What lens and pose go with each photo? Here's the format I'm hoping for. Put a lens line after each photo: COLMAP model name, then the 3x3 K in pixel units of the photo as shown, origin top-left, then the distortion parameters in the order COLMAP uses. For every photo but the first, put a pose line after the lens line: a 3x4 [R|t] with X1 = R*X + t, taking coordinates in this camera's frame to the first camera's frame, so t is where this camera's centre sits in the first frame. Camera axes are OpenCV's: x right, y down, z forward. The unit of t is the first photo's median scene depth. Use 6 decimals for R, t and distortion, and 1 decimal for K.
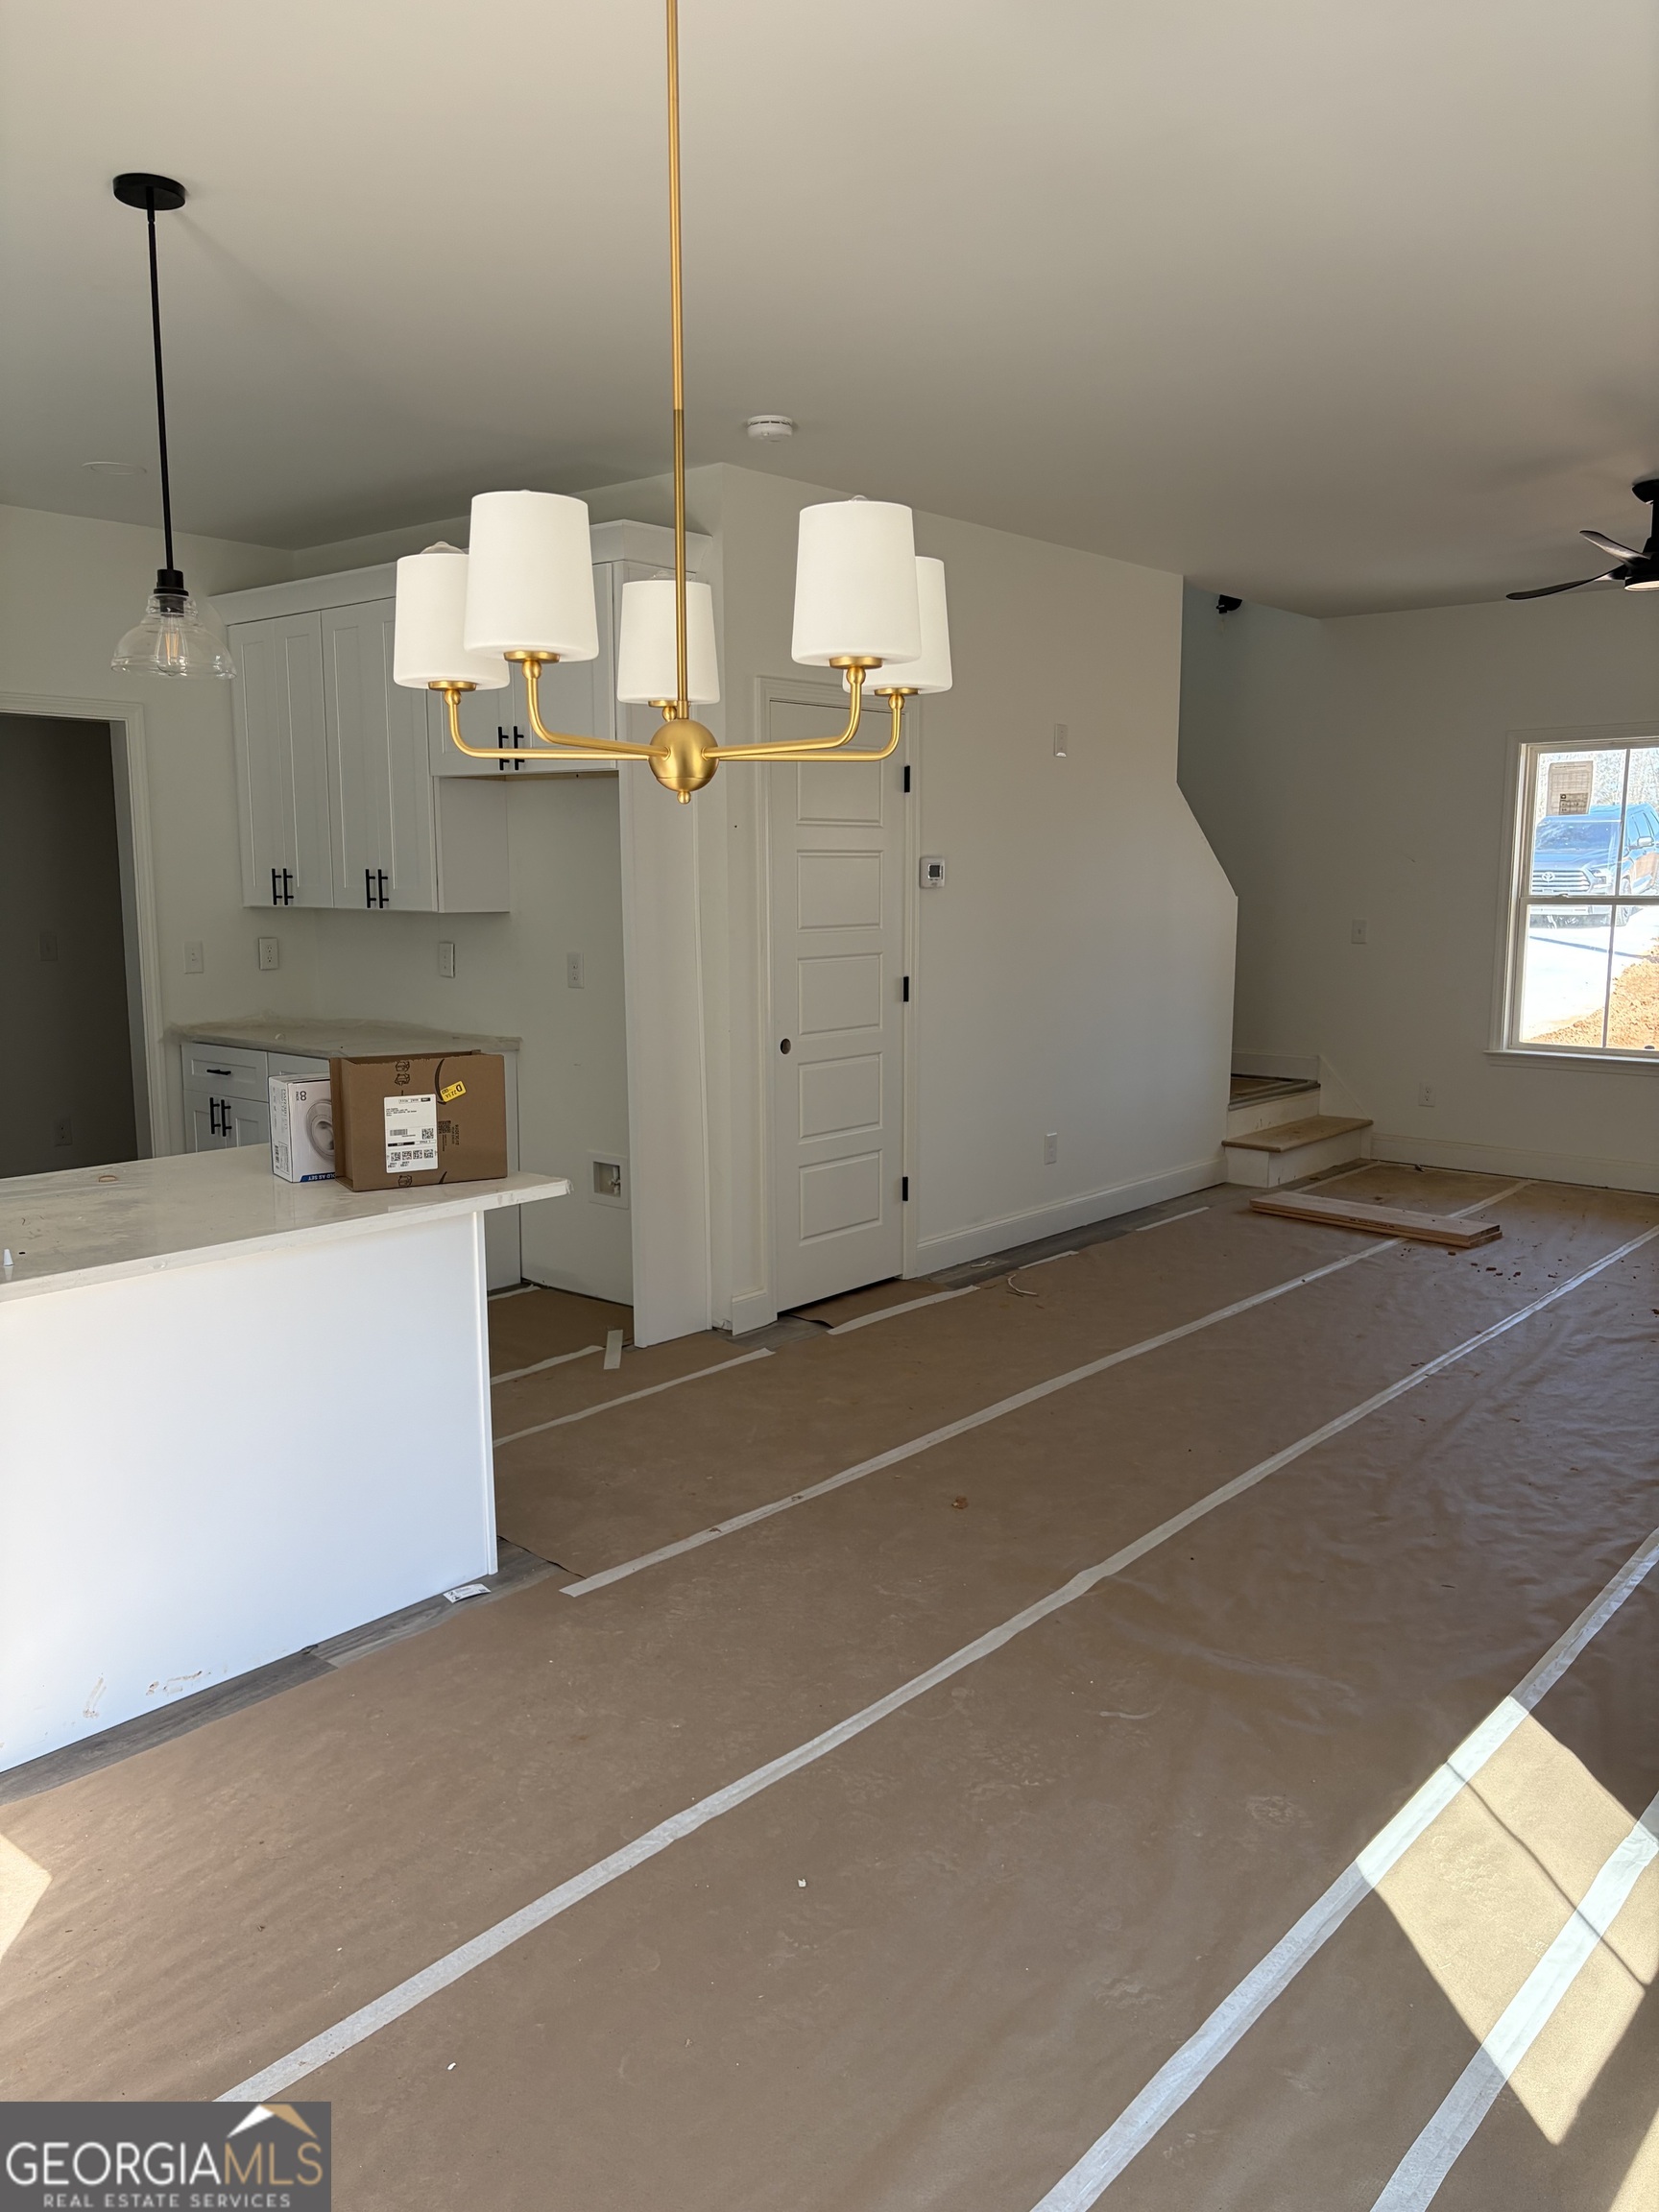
lens RADIAL K [[1670.7, 0, 829.5], [0, 1670.7, 1106.0], [0, 0, 1]] dist [0.055462, -0.006716]
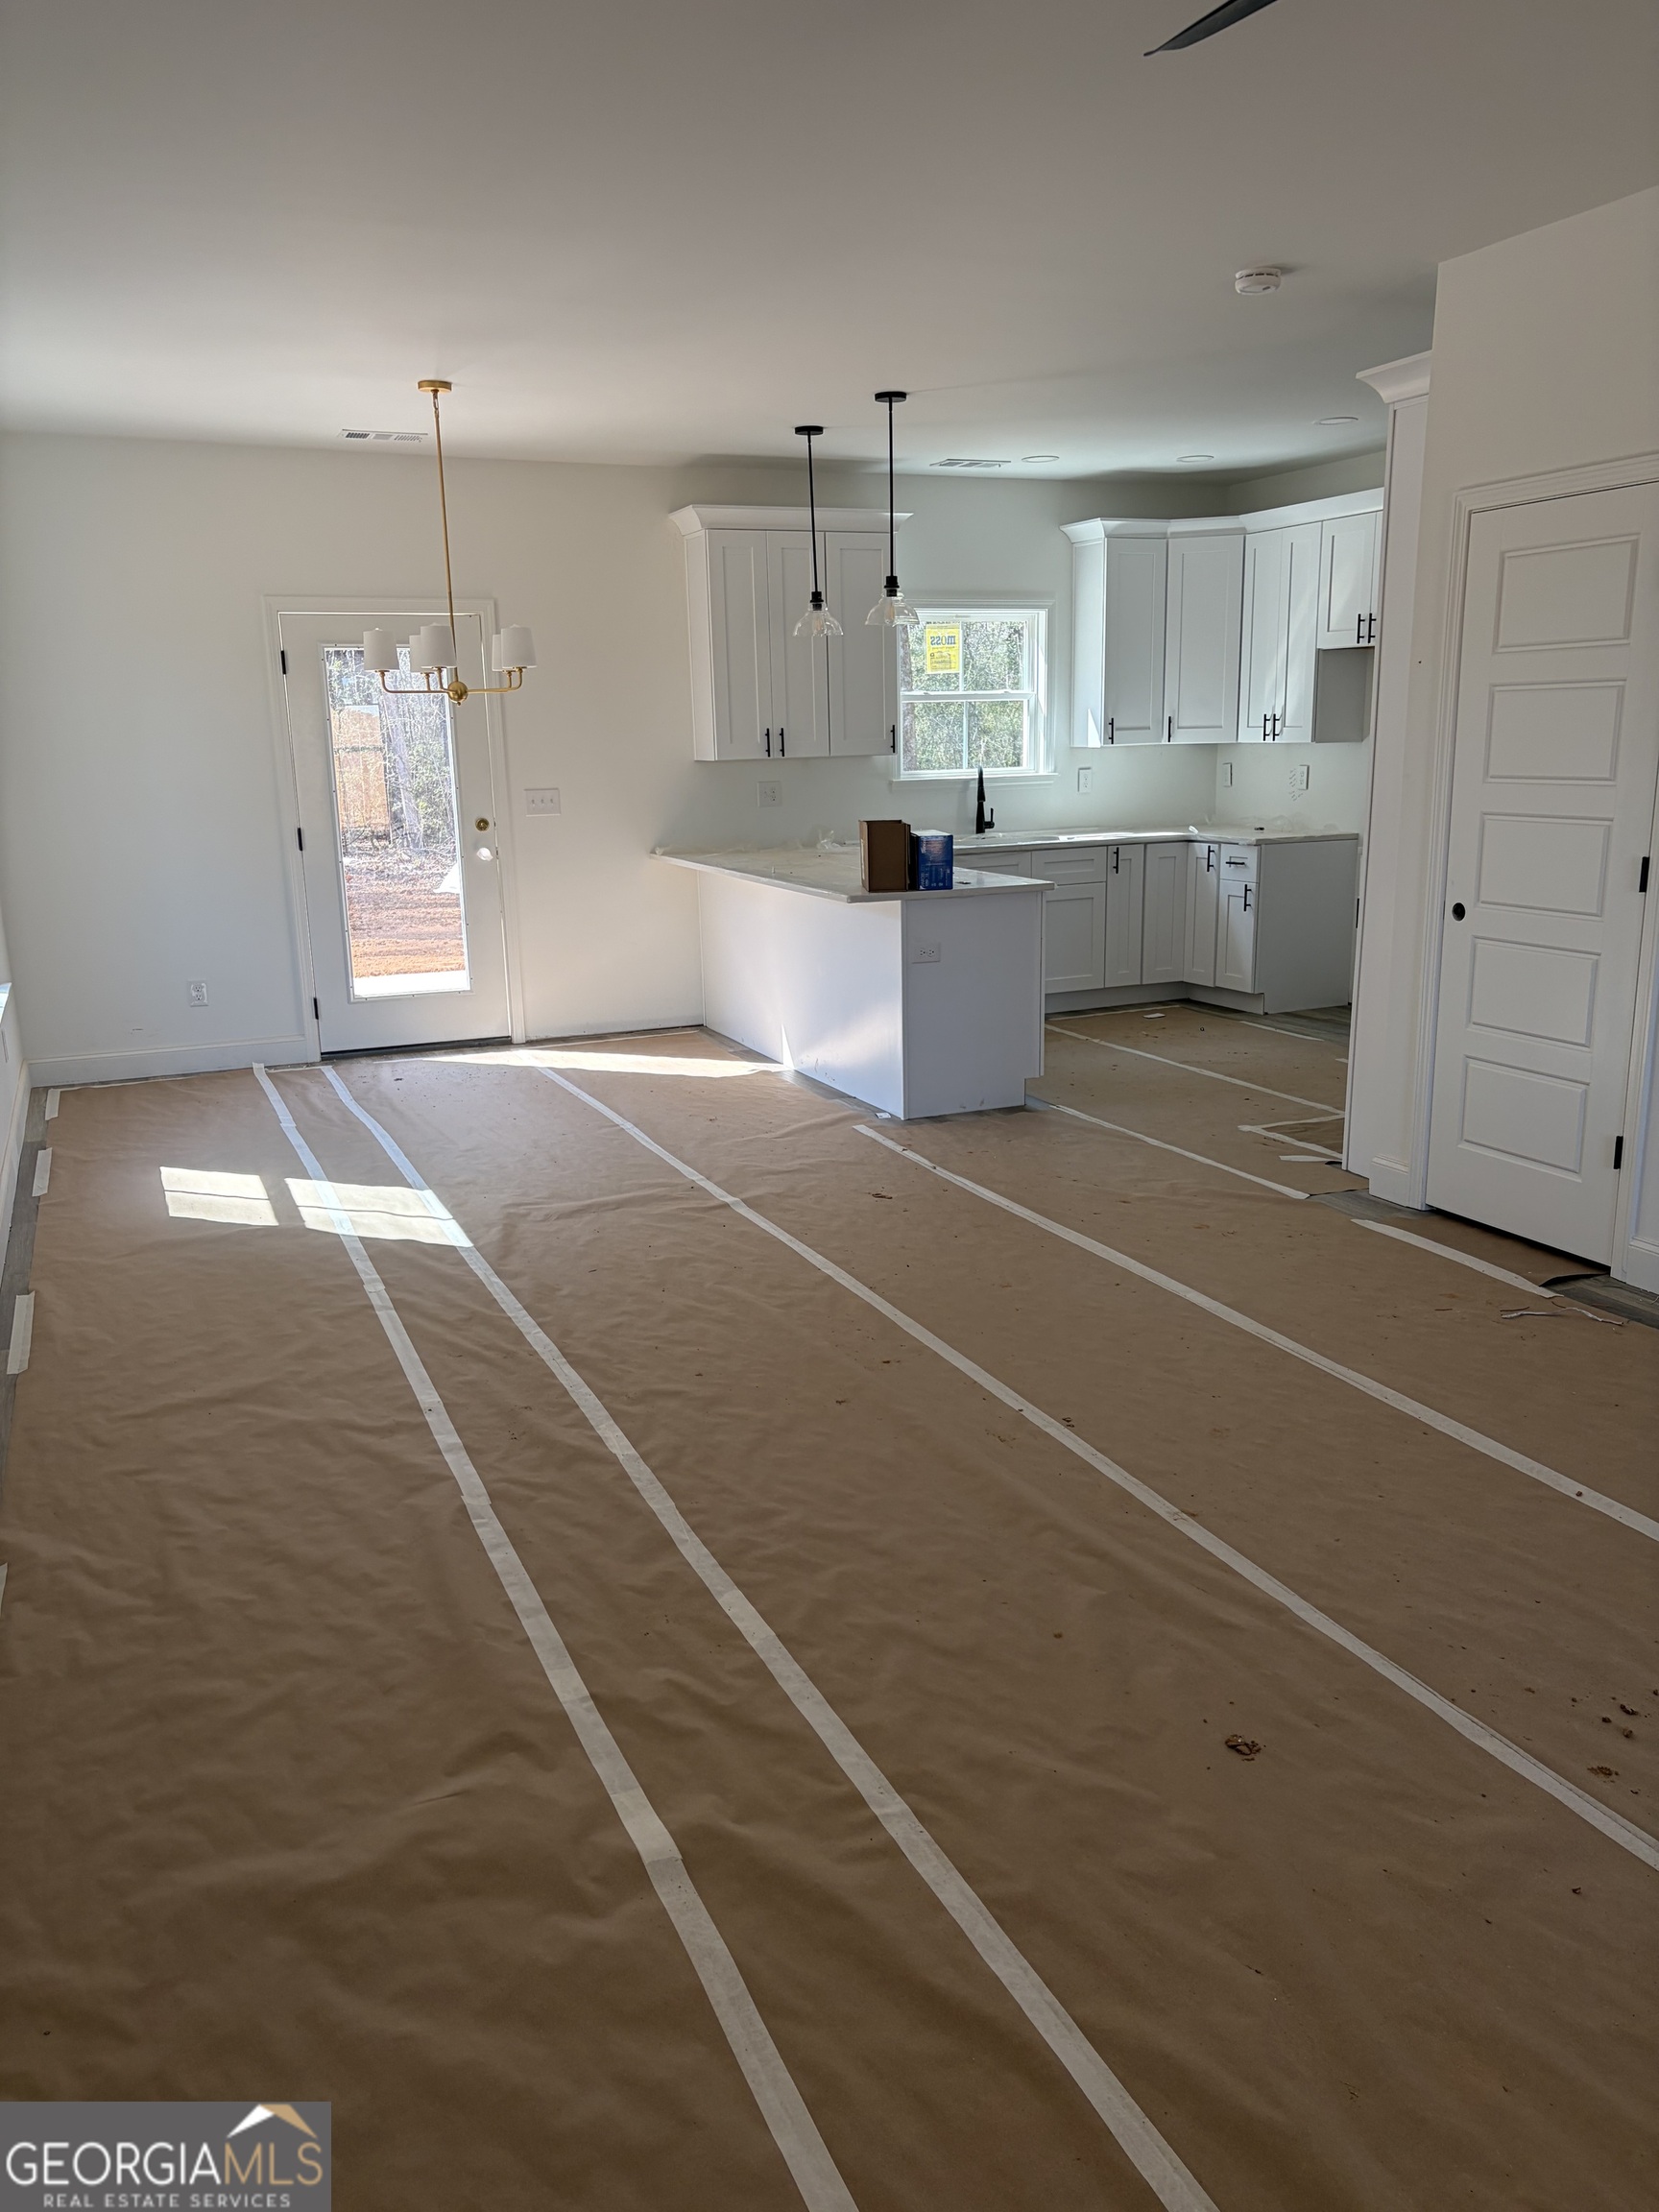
lens RADIAL K [[1670.7, 0, 829.5], [0, 1670.7, 1106.0], [0, 0, 1]] dist [0.055462, -0.006716]
pose [[-0.435410, 0.211218, -0.875103, 1.058254], [-0.109782, 0.952372, 0.284491, -0.178233], [0.893513, 0.219940, -0.391485, 1.240084]]
